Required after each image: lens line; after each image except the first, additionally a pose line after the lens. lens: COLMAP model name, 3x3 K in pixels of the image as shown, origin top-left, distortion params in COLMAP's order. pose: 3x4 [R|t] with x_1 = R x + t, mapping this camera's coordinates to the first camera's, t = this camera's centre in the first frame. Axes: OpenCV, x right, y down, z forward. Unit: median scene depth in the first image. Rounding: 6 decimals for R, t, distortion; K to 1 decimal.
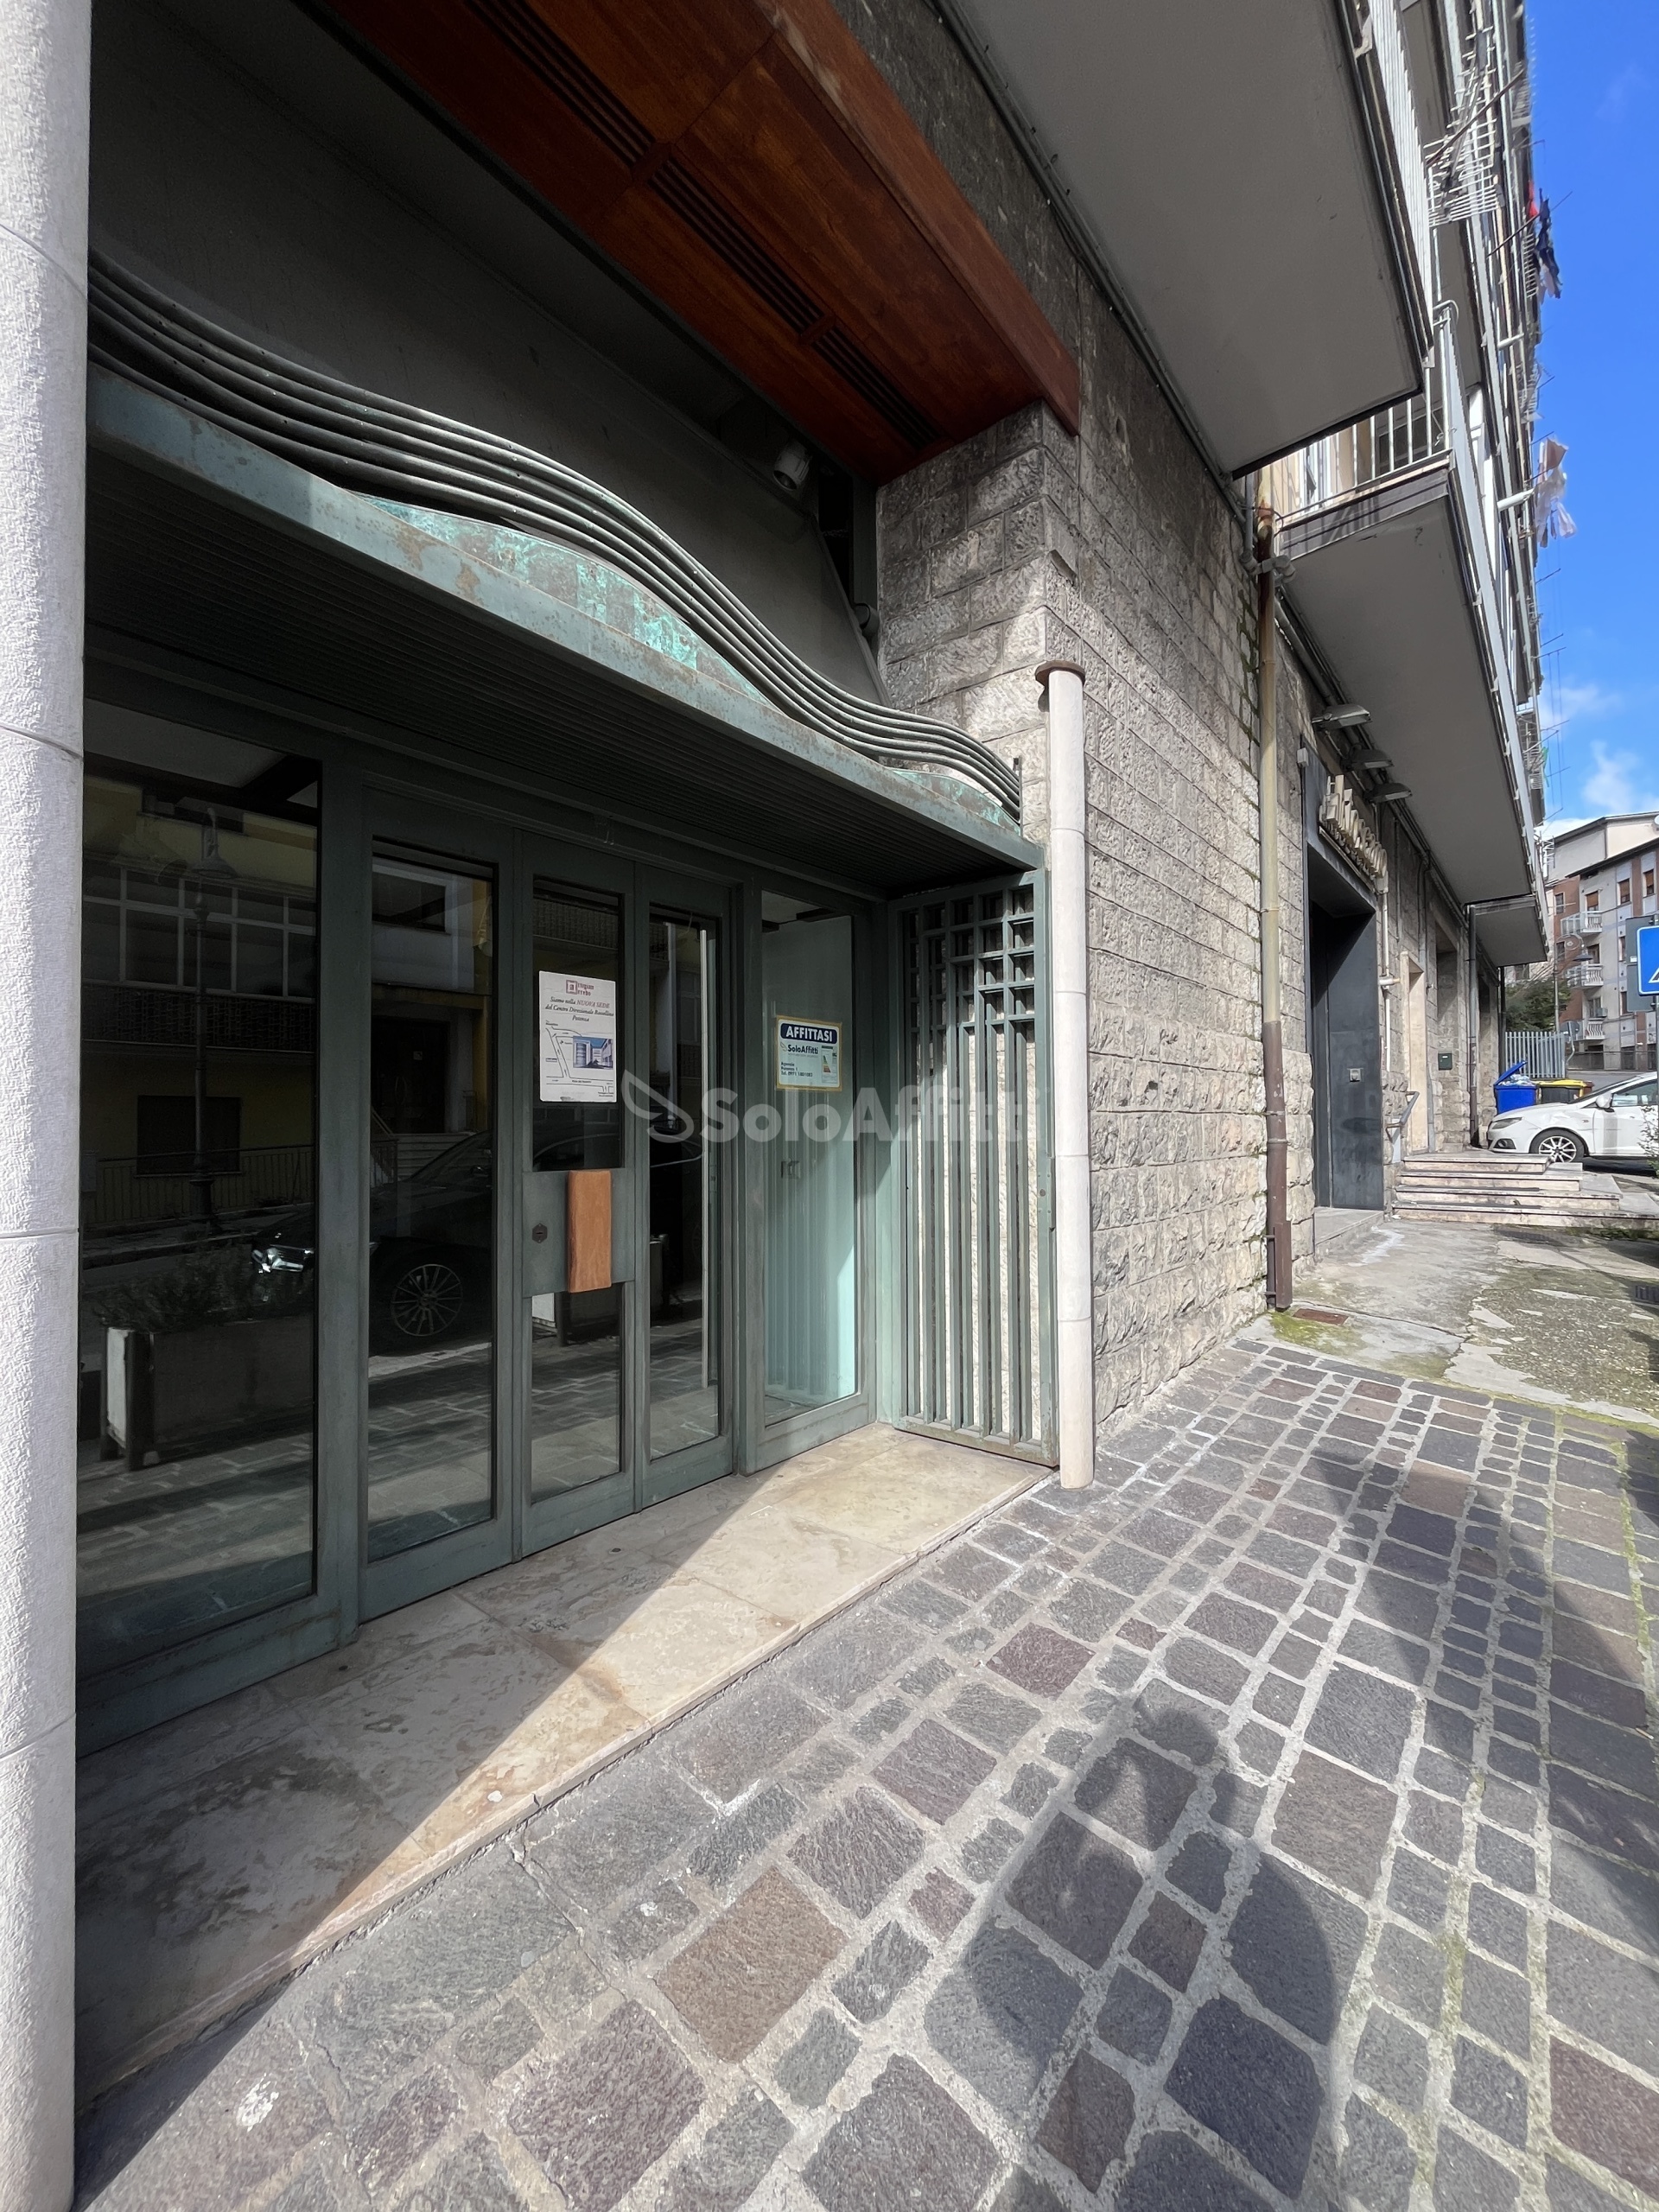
lens RADIAL K [[896.5, 0, 830.6], [0, 896.5, 1109.0], [0, 0, 1]] dist [-0.007321, -0.000145]
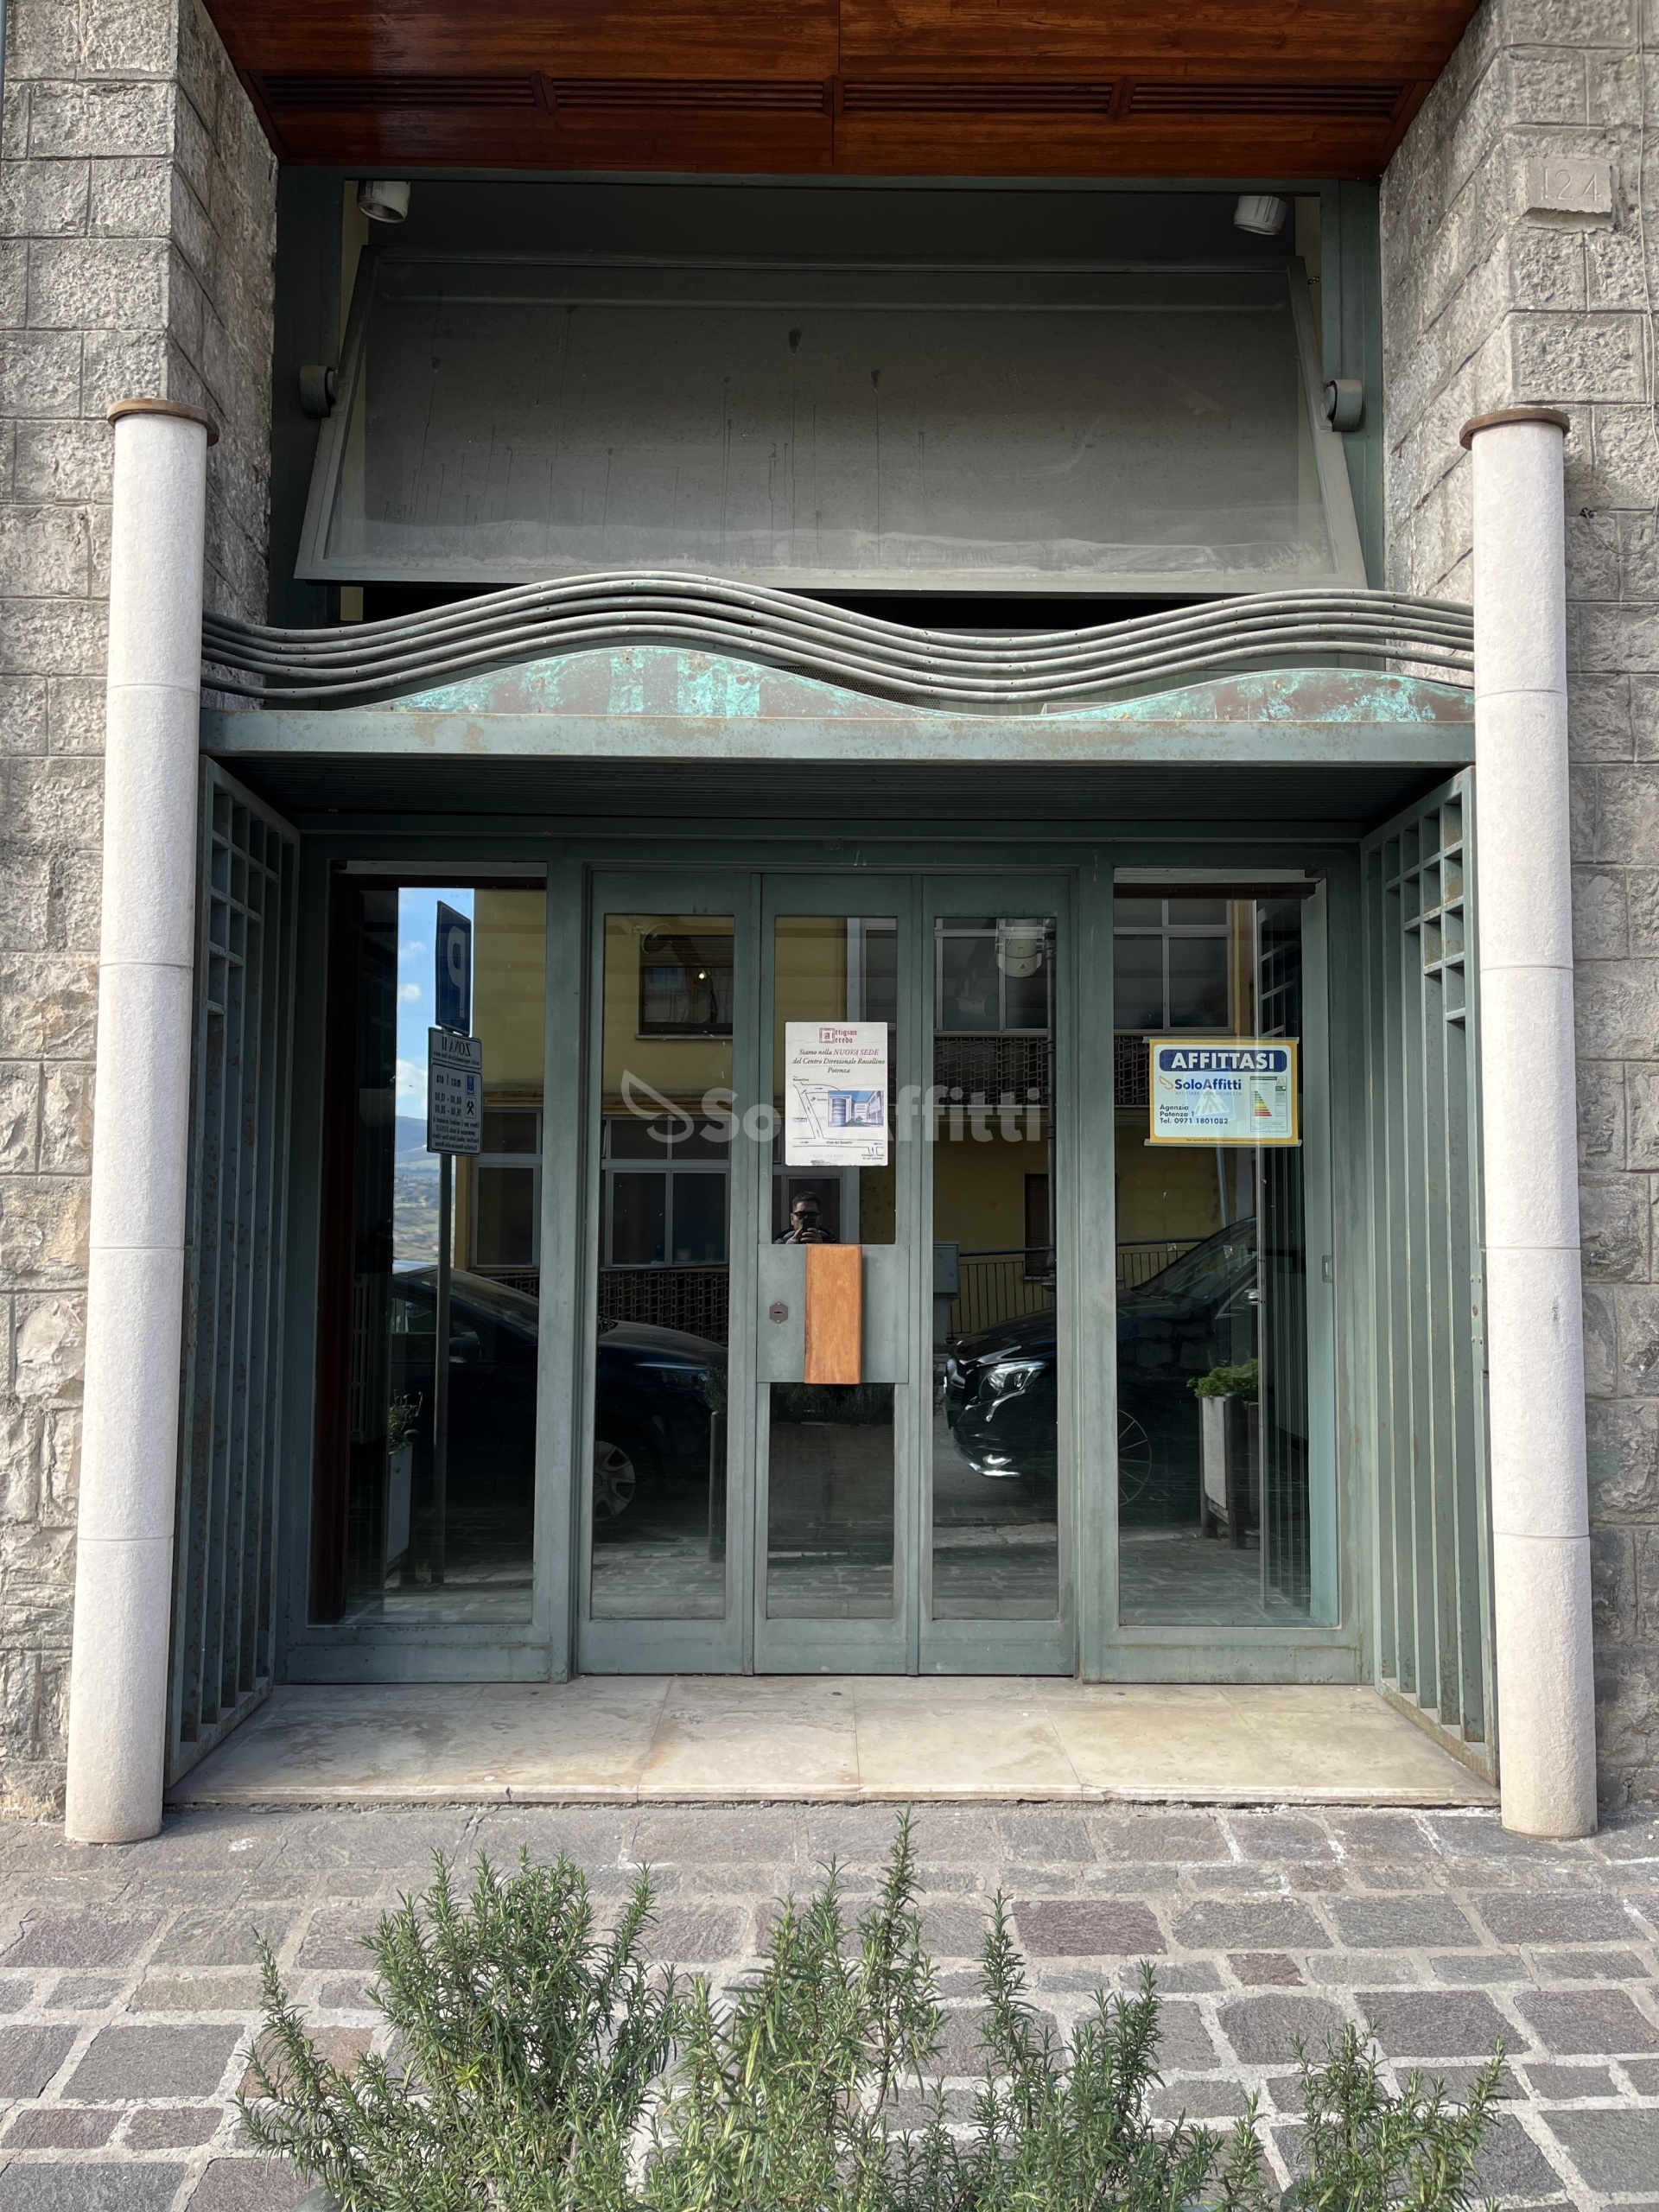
lens RADIAL K [[1666.9, 0, 835.4], [0, 1666.9, 1101.3], [0, 0, 1]] dist [0.037016, -0.043635]
pose [[0.652468, -0.041591, -0.756674, 0.966282], [0.006053, 0.998747, -0.049677, 0.009583], [0.757792, 0.027832, 0.651903, -0.053199]]
